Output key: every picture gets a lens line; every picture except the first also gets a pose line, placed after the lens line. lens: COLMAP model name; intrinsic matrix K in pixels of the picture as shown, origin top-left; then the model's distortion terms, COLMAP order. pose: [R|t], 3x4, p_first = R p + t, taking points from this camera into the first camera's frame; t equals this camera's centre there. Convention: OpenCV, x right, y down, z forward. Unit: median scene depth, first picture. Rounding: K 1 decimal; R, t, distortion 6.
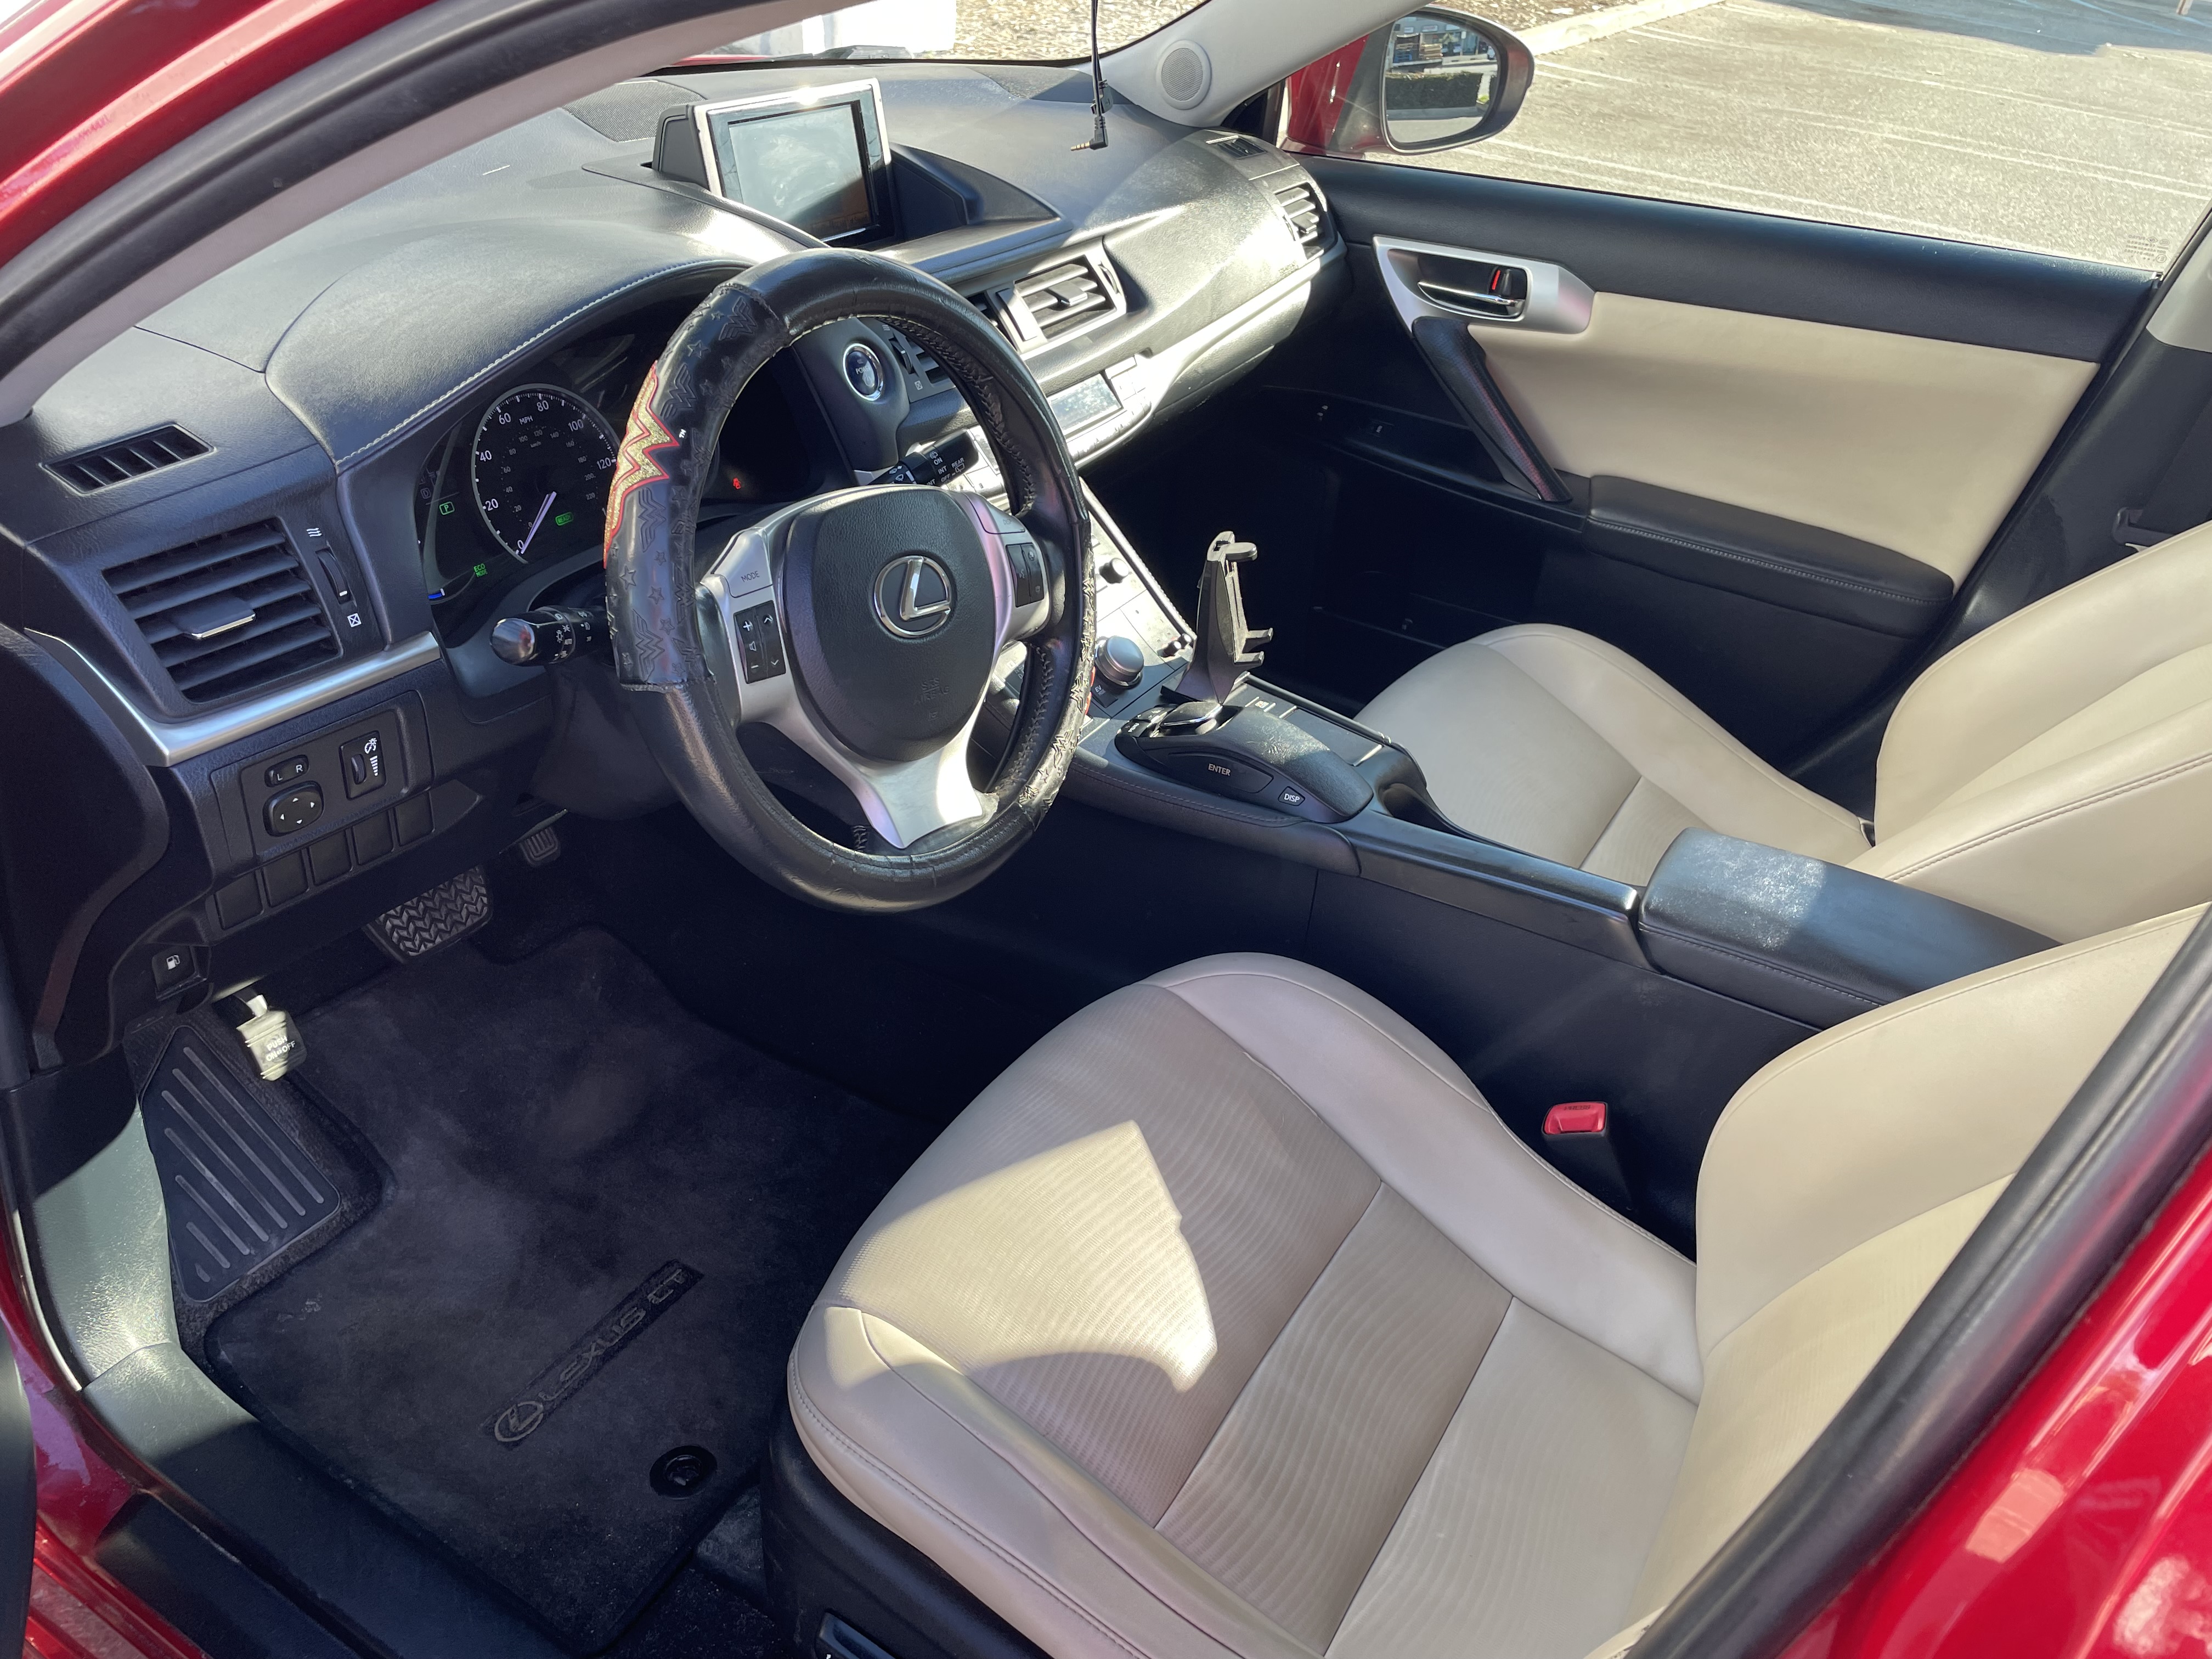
lens RADIAL K [[1685.1, 0, 1123.4], [0, 1685.1, 807.3], [0, 0, 1]] dist [0.084999, -0.113550]
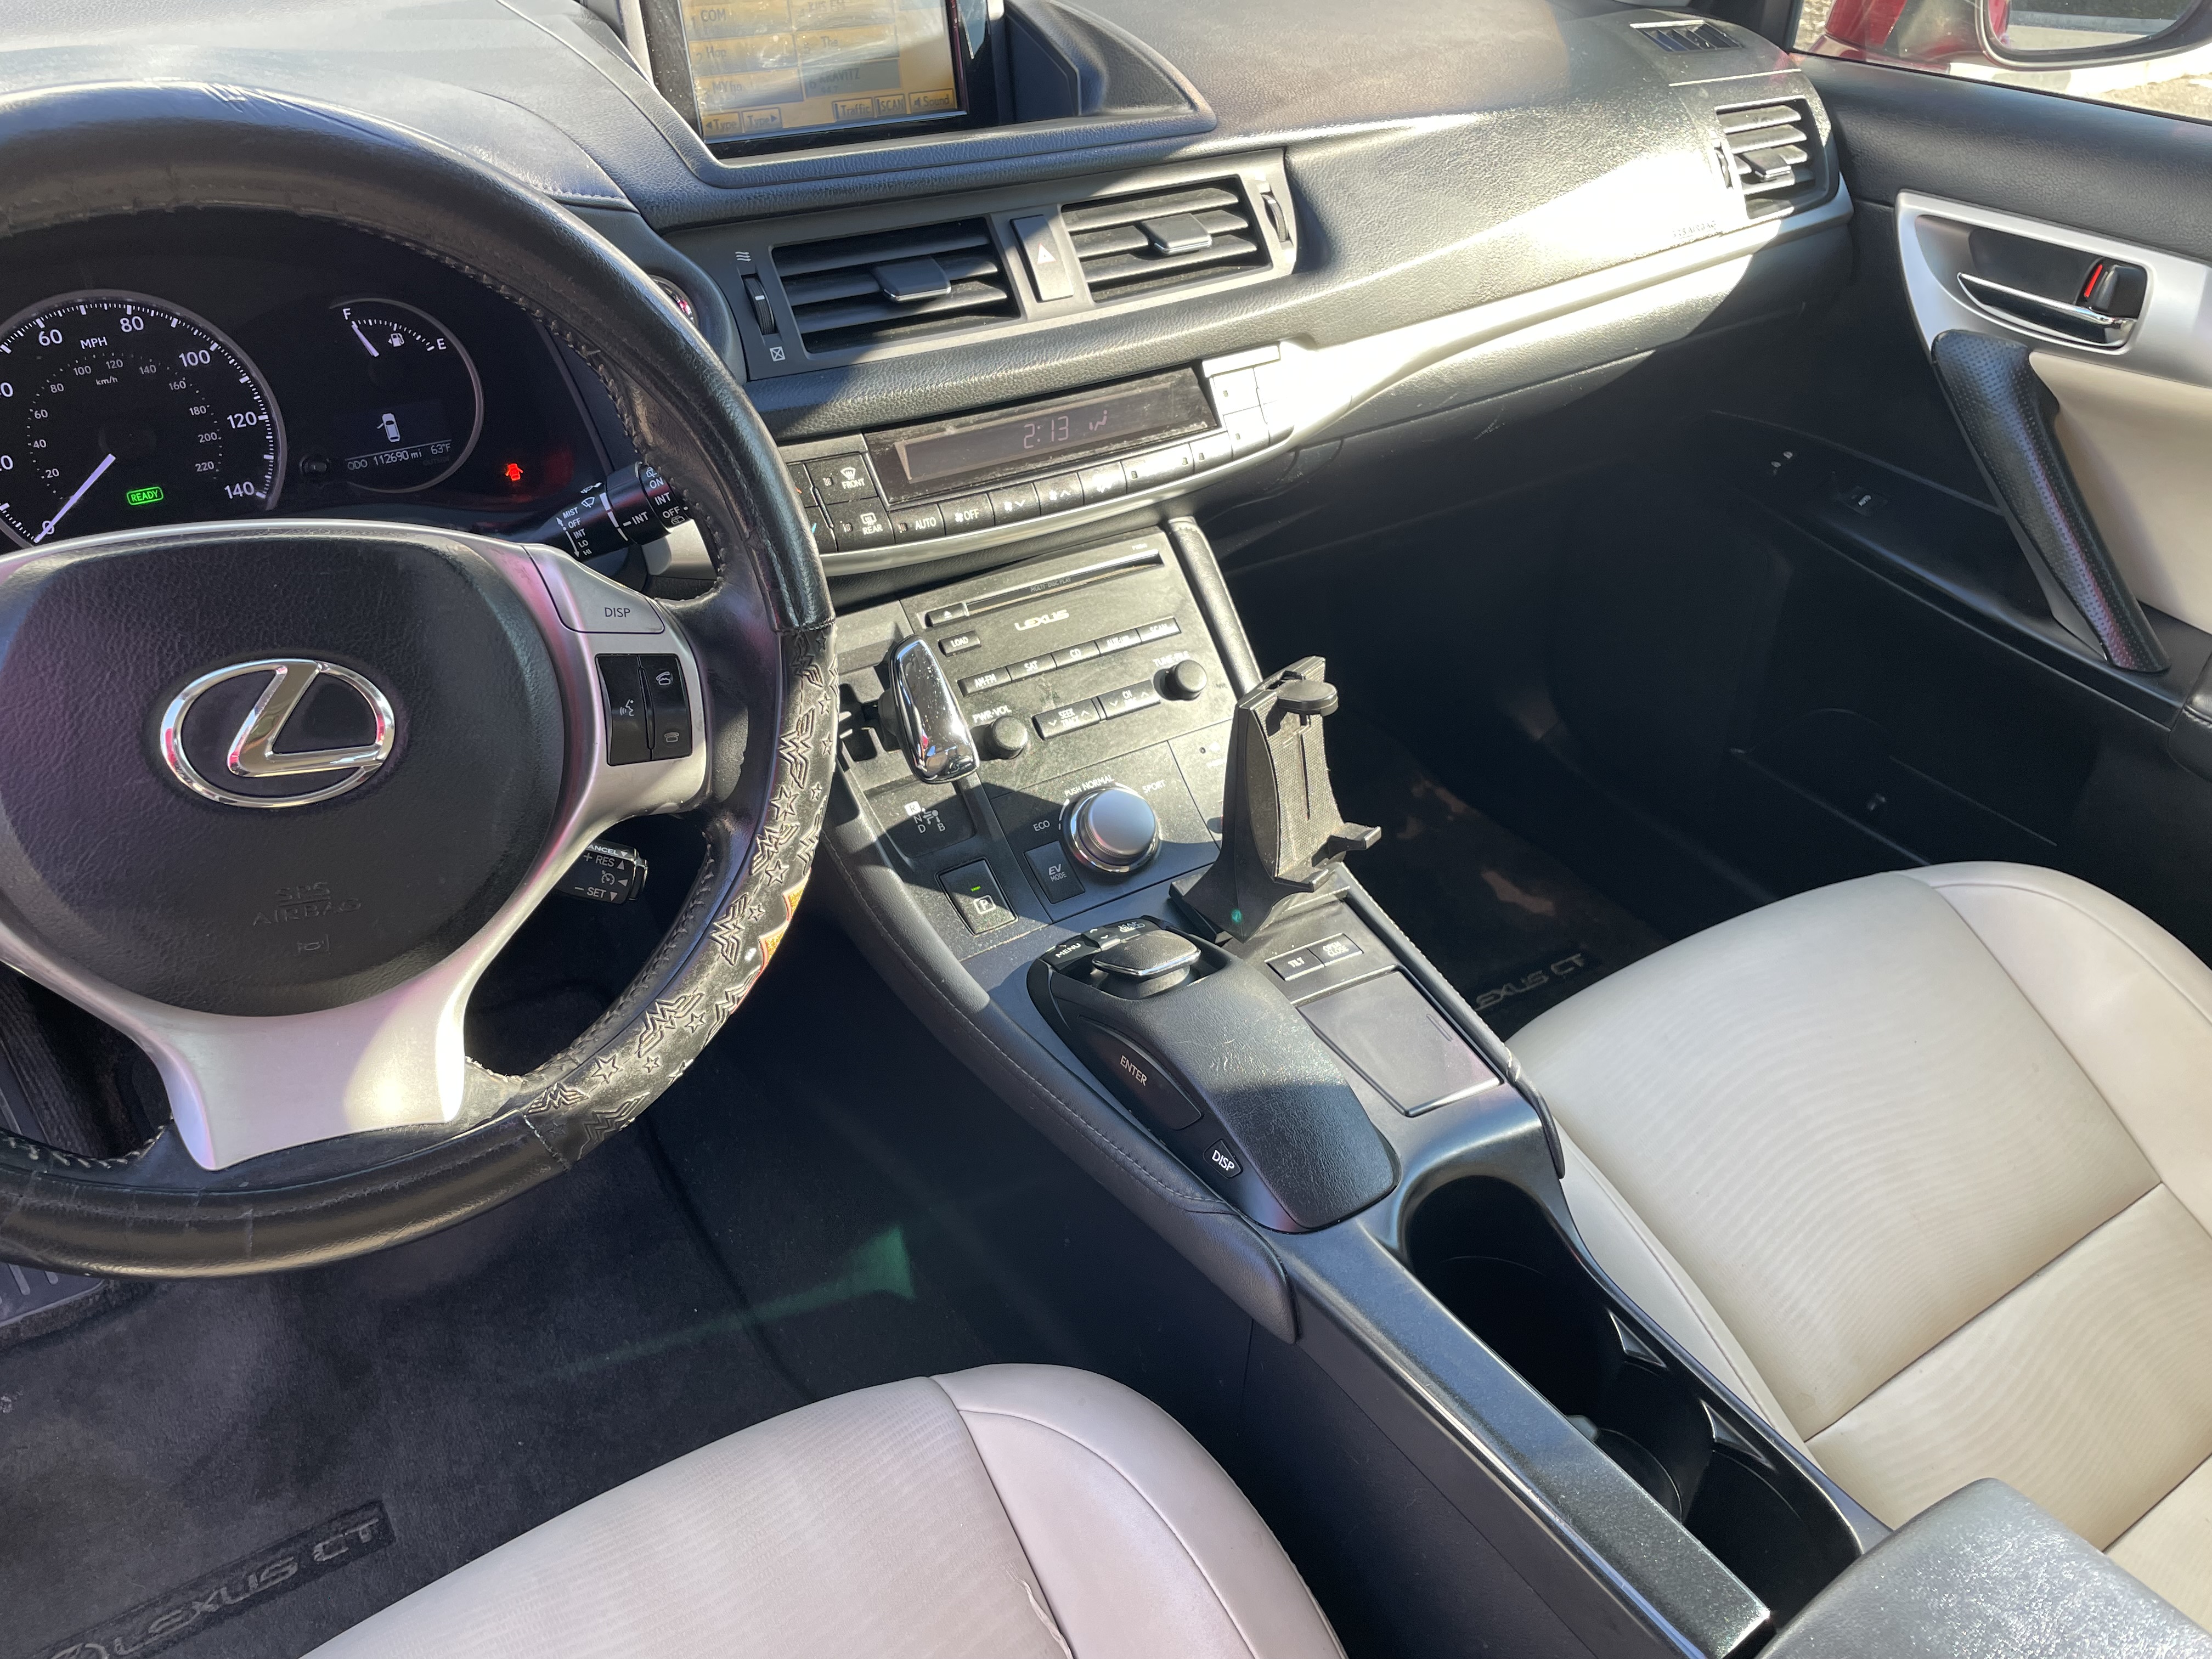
lens RADIAL K [[1684.7, 0, 1085.0], [0, 1684.7, 826.4], [0, 0, 1]] dist [0.080941, -0.111998]
pose [[0.895177, 0.212479, -0.391805, 0.286911], [-0.199272, 0.977100, 0.074603, -0.164362], [0.398684, 0.011293, 0.917019, 0.527799]]
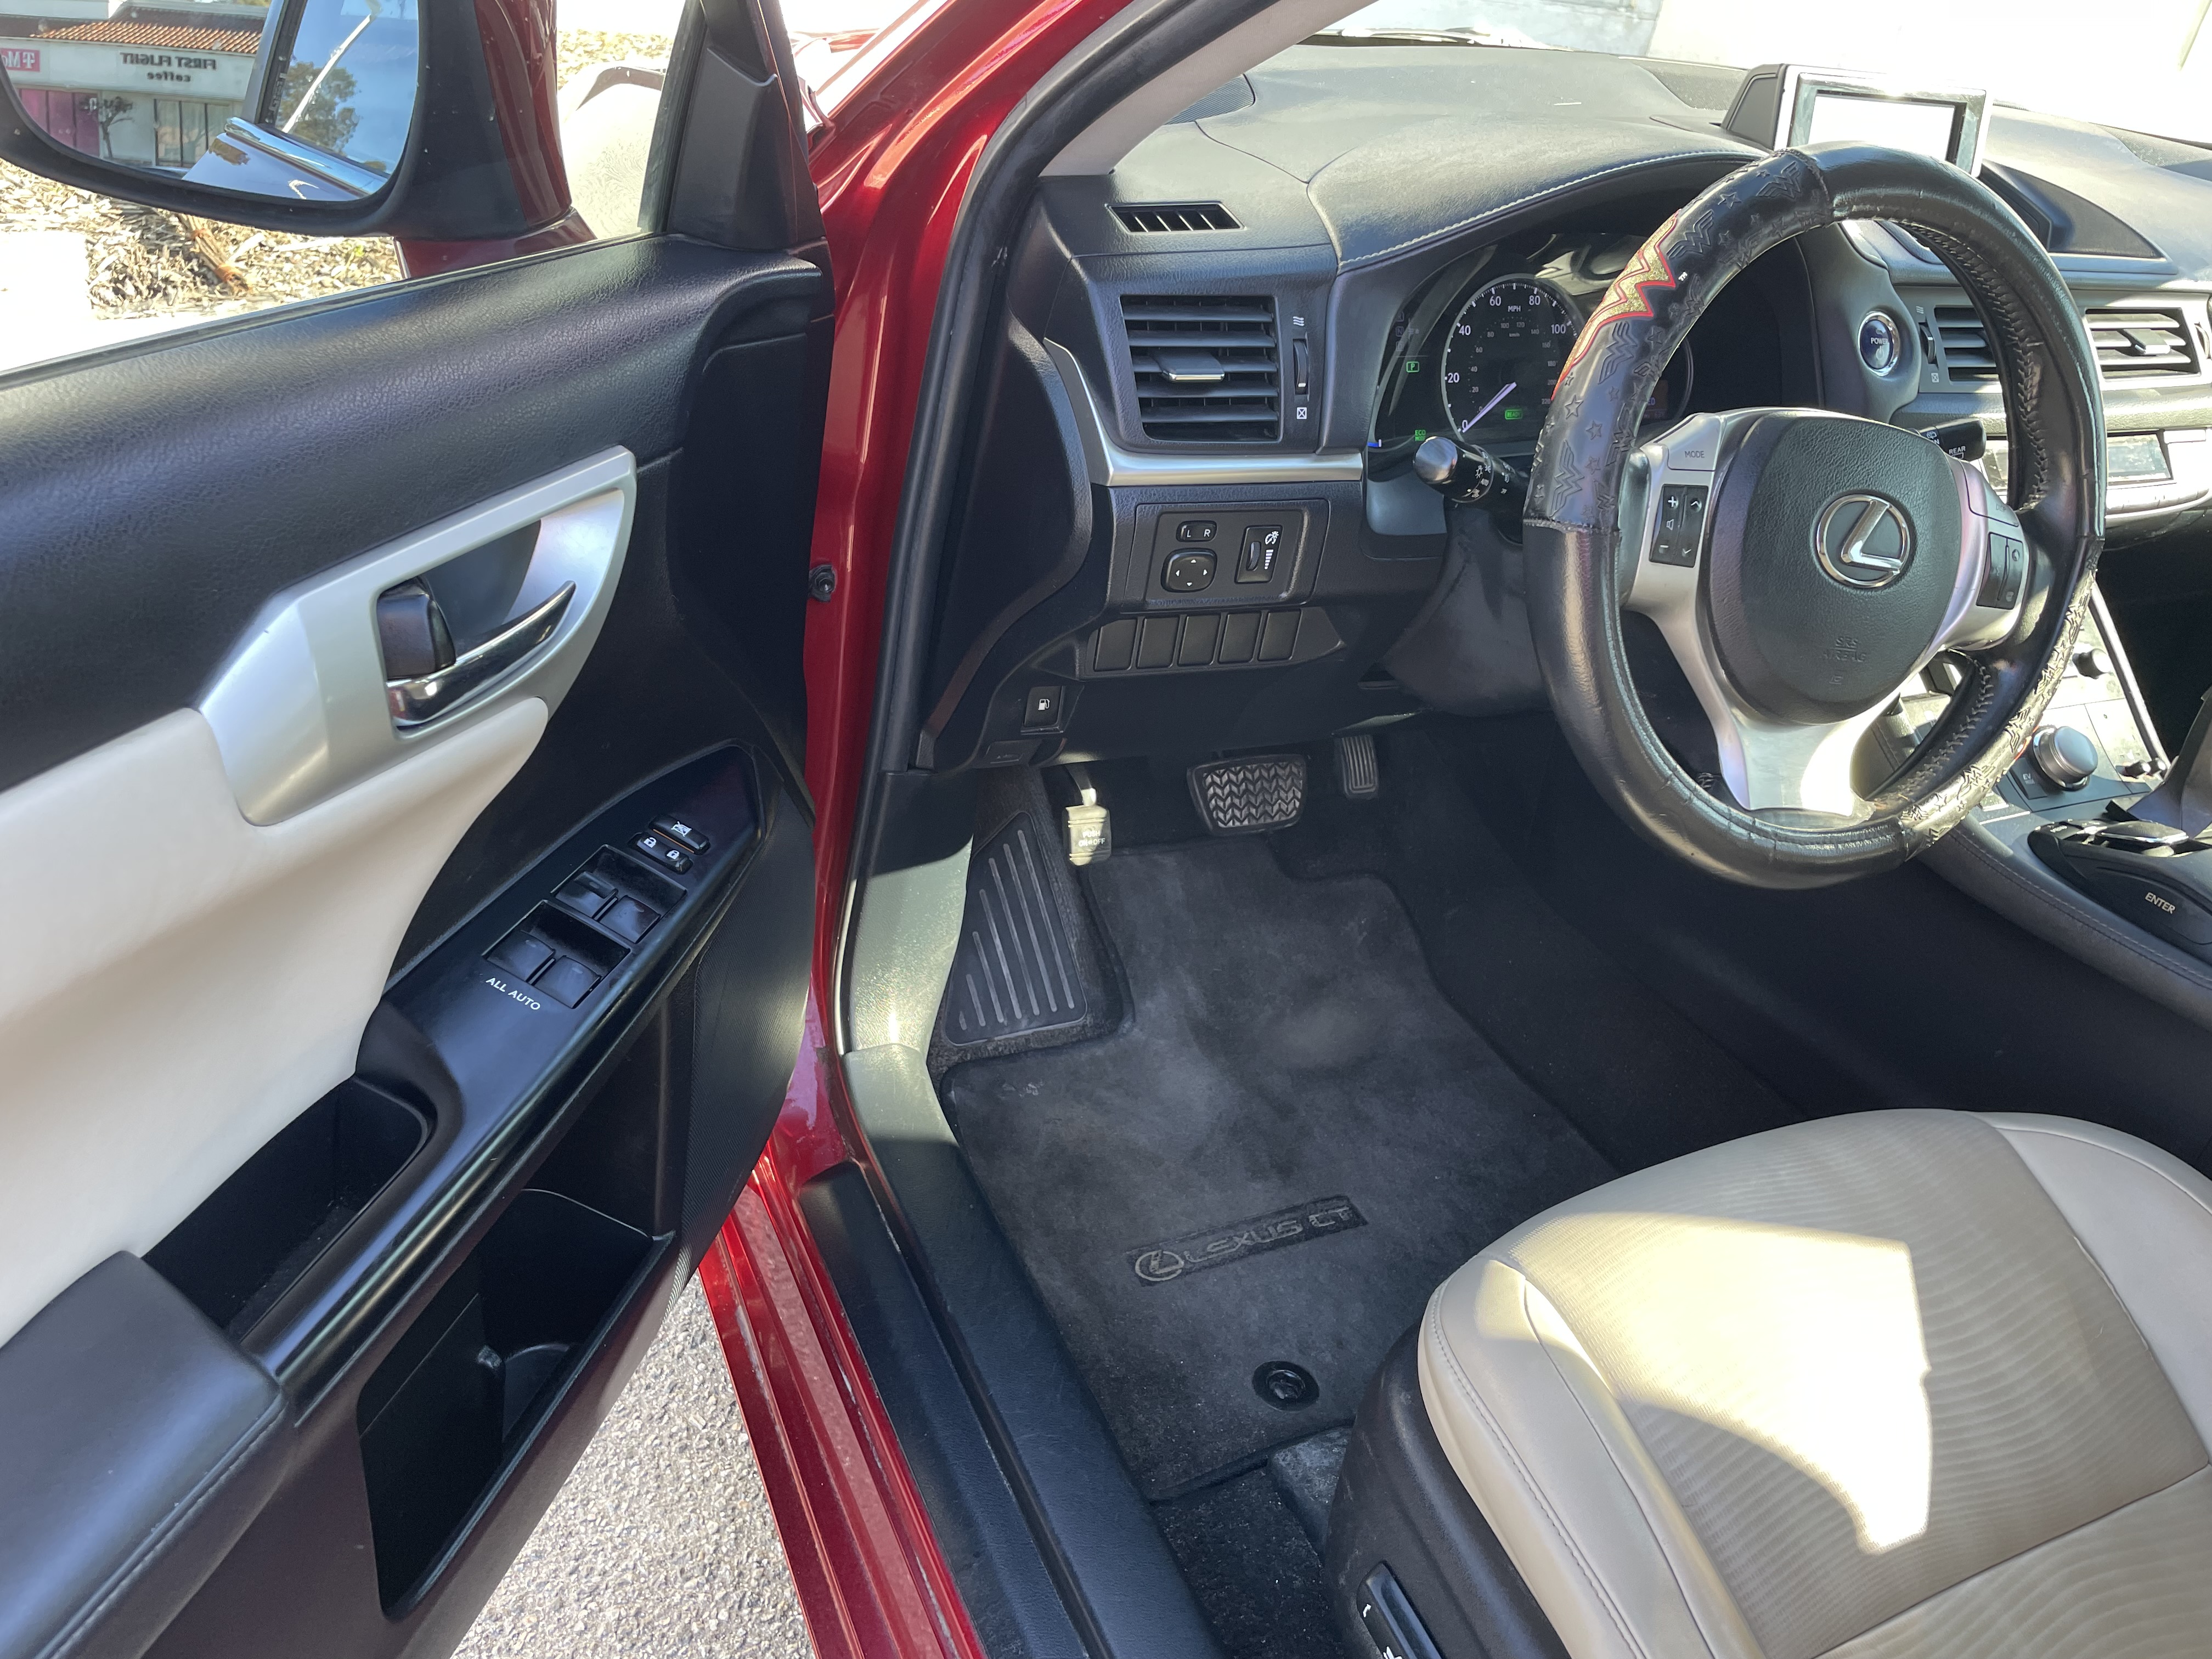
lens RADIAL K [[1685.1, 0, 1123.4], [0, 1685.1, 807.3], [0, 0, 1]] dist [0.084999, -0.113550]
pose [[0.836867, 0.309548, -0.451480, -0.002493], [-0.345189, 0.938526, 0.003636, 0.117527], [0.424851, 0.152803, 0.892274, 0.058307]]
